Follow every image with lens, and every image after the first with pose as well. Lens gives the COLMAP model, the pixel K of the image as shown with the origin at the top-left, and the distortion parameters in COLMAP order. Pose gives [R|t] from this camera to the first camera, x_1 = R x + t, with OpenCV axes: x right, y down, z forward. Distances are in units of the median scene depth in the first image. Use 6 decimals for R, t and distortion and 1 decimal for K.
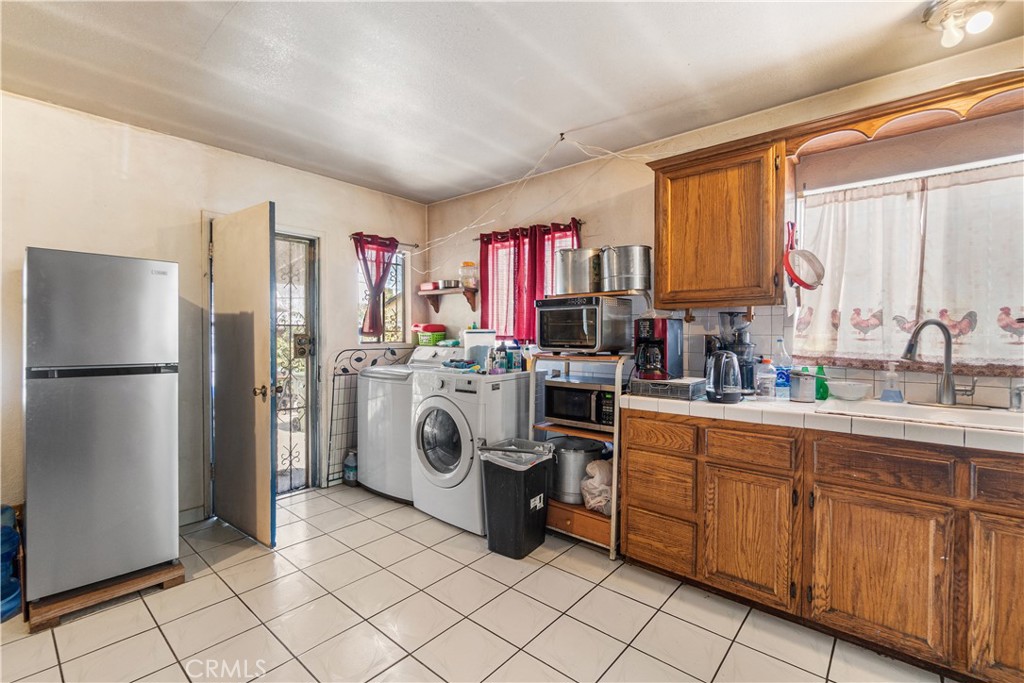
lens RADIAL K [[452.7, 0, 506.4], [0, 452.7, 340.4], [0, 0, 1]] dist [-0.000381, -0.000389]
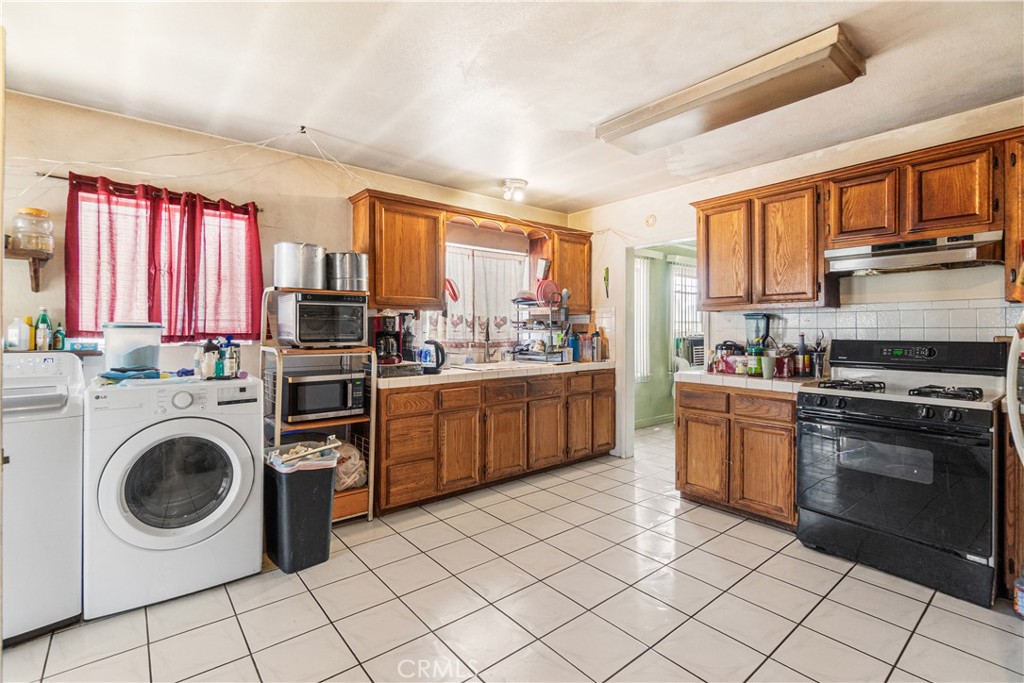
lens RADIAL K [[459.2, 0, 481.5], [0, 459.2, 330.4], [0, 0, 1]] dist [-0.000766, -0.000239]
pose [[0.198903, -0.004453, 0.980009, -0.859613], [0.017742, 0.999842, 0.000942, -0.004674], [-0.979859, 0.017200, 0.198951, 0.465462]]
